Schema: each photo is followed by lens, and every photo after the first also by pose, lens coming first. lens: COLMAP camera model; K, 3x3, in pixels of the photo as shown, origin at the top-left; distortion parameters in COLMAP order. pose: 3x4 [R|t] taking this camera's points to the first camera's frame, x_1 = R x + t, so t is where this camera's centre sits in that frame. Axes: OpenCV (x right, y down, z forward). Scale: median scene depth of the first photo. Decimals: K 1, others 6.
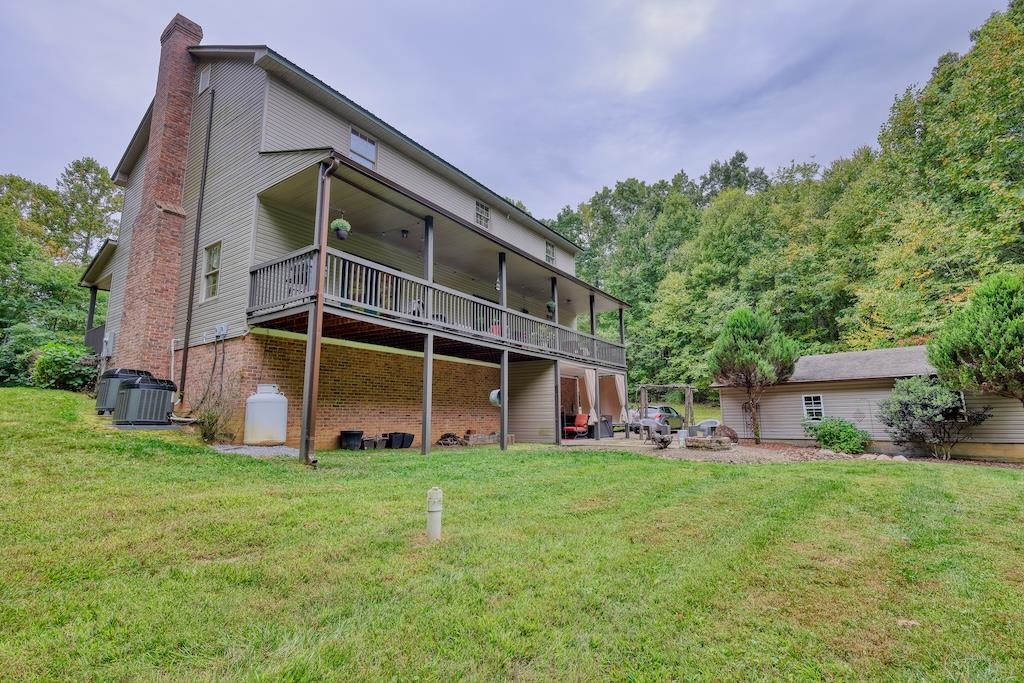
lens RADIAL K [[470.9, 0, 512.8], [0, 470.9, 339.9], [0, 0, 1]] dist [-0.000639, 0.000420]
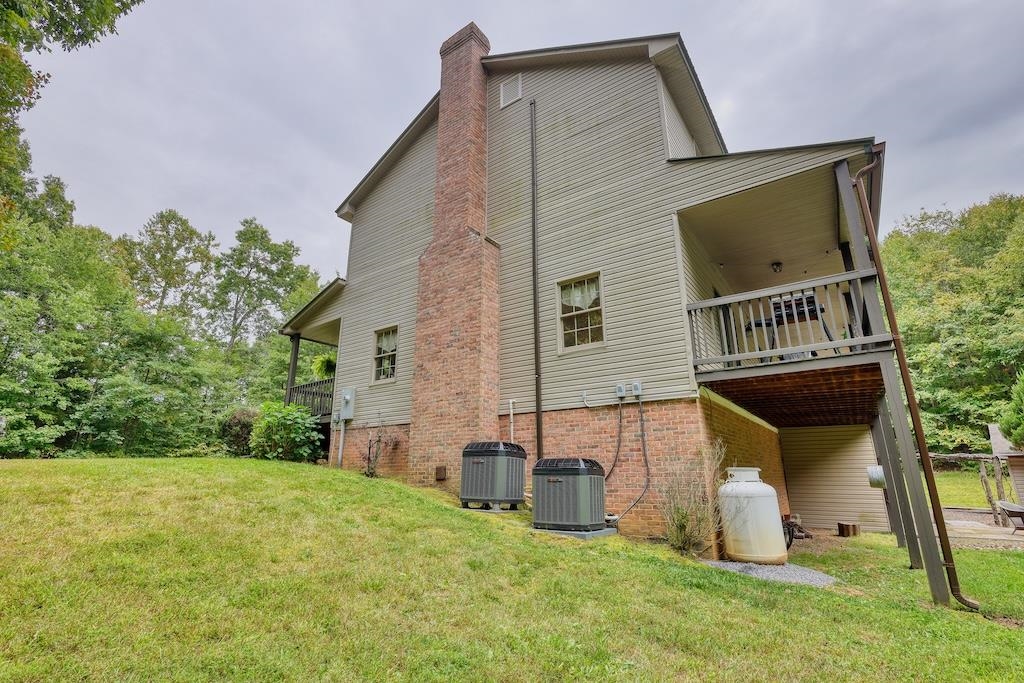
lens RADIAL K [[470.9, 0, 511.2], [0, 470.9, 342.1], [0, 0, 1]] dist [-0.000639, 0.000420]
pose [[0.999889, 0.002271, -0.014730, -0.572250], [-0.003864, 0.994035, -0.108995, -0.009351], [0.014394, 0.109040, 0.993933, 0.184491]]
